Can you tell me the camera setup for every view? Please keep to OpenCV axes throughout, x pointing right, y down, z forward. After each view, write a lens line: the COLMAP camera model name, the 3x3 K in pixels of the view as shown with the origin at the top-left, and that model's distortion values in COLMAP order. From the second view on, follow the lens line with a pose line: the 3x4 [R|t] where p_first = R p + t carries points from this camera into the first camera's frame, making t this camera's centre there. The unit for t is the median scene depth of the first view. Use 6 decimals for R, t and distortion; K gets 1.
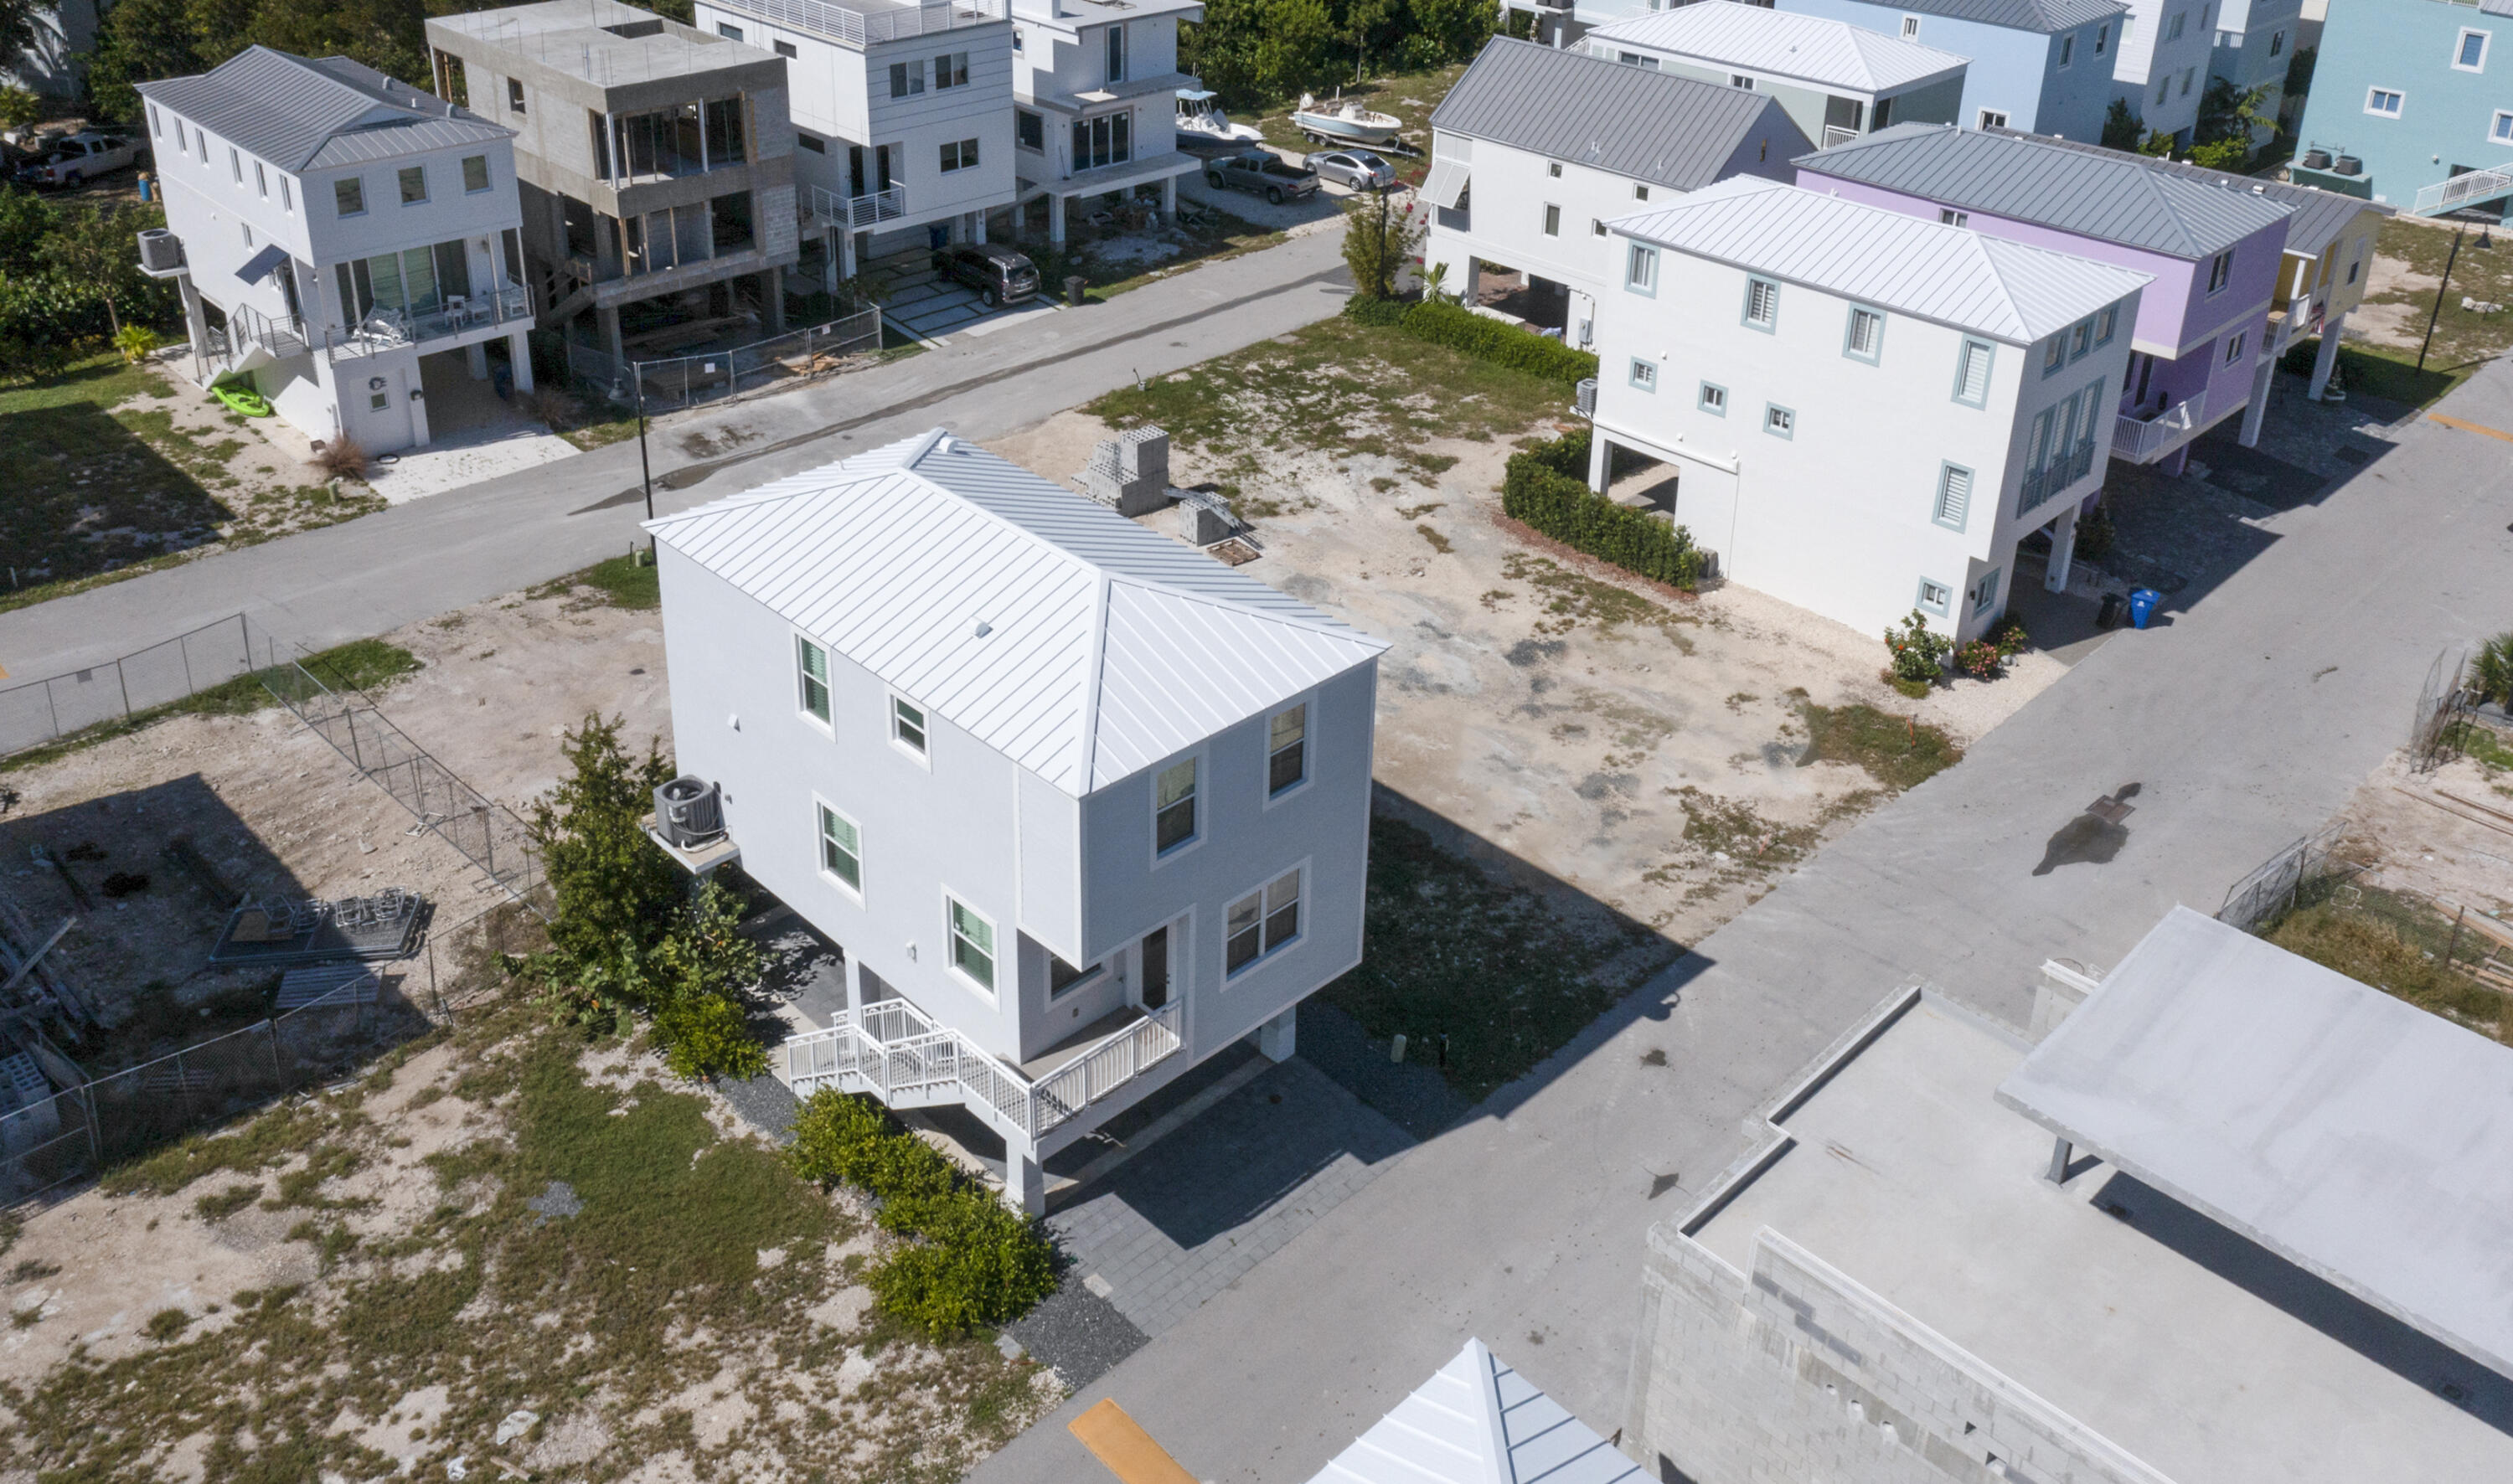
lens RADIAL K [[2073.3, 0, 1251.6], [0, 2073.3, 406.0], [0, 0, 1]] dist [0.002298, 0.003892]
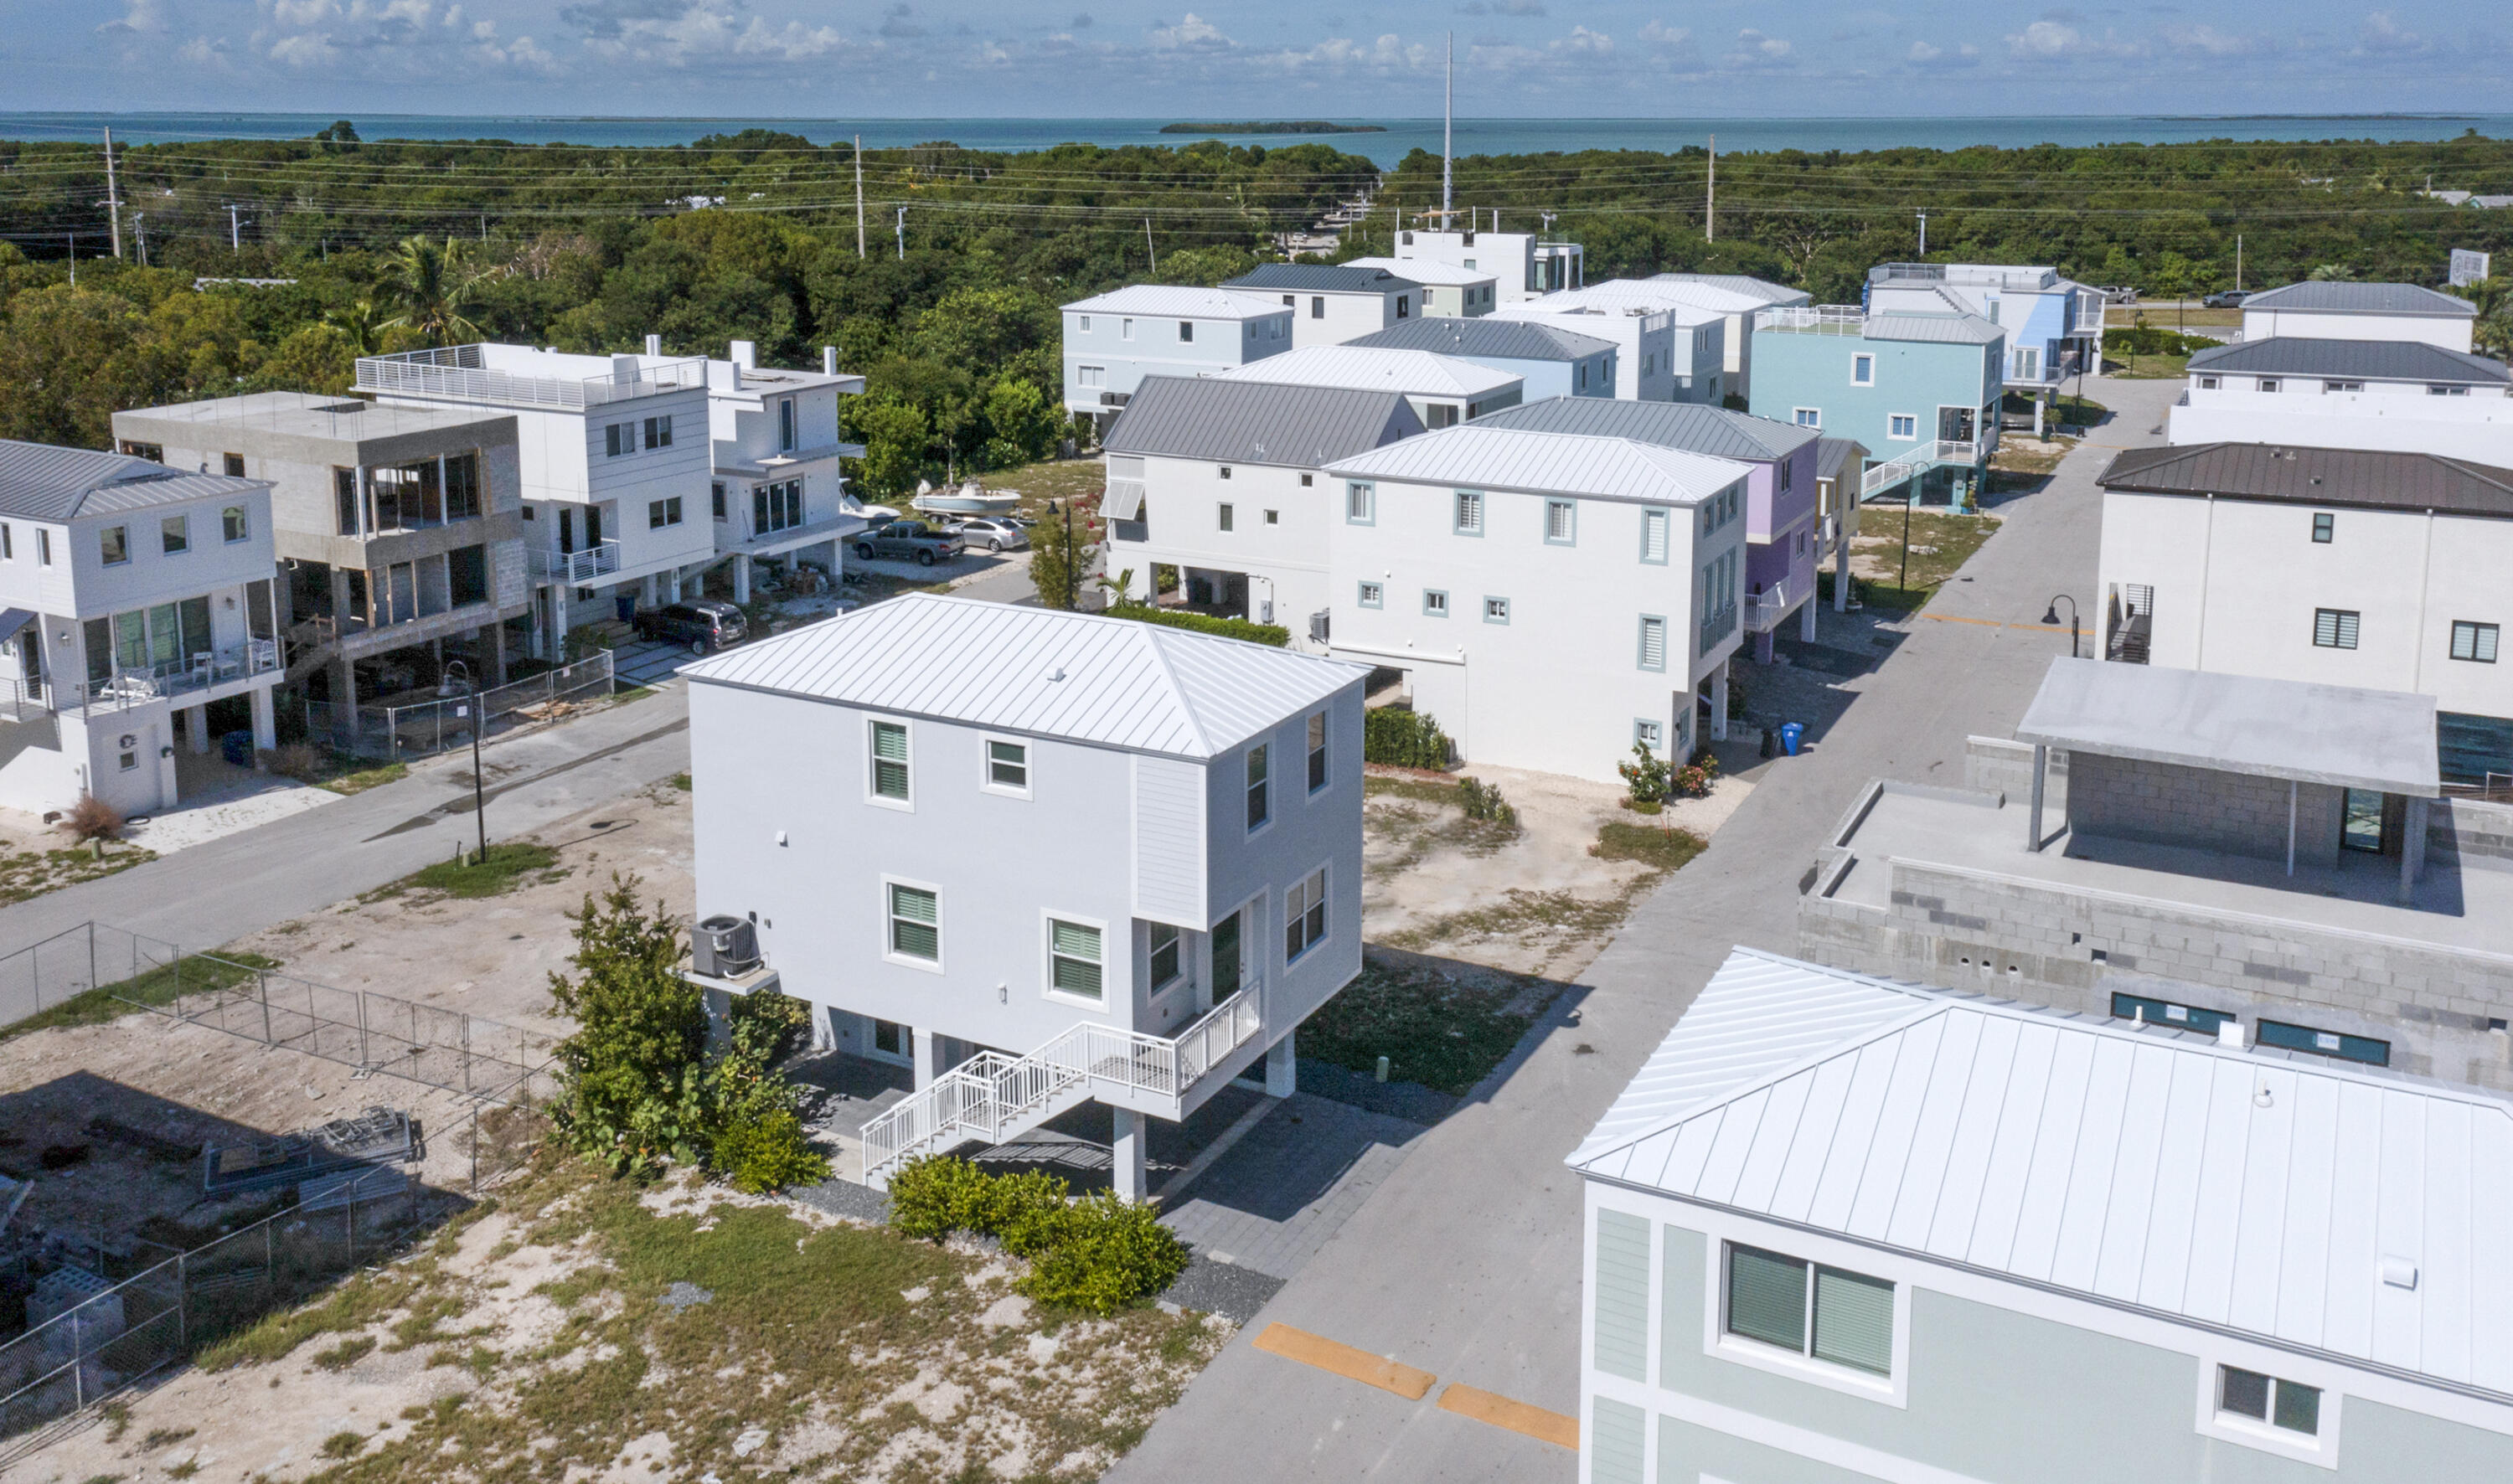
lens RADIAL K [[2059.1, 0, 1258.0], [0, 2059.1, 402.1], [0, 0, 1]] dist [0.004664, 0.045971]
pose [[0.954465, -0.061703, 0.291872, -0.225412], [0.133067, 0.963711, -0.231417, 0.155346], [-0.267002, 0.259718, 0.928039, -0.097294]]
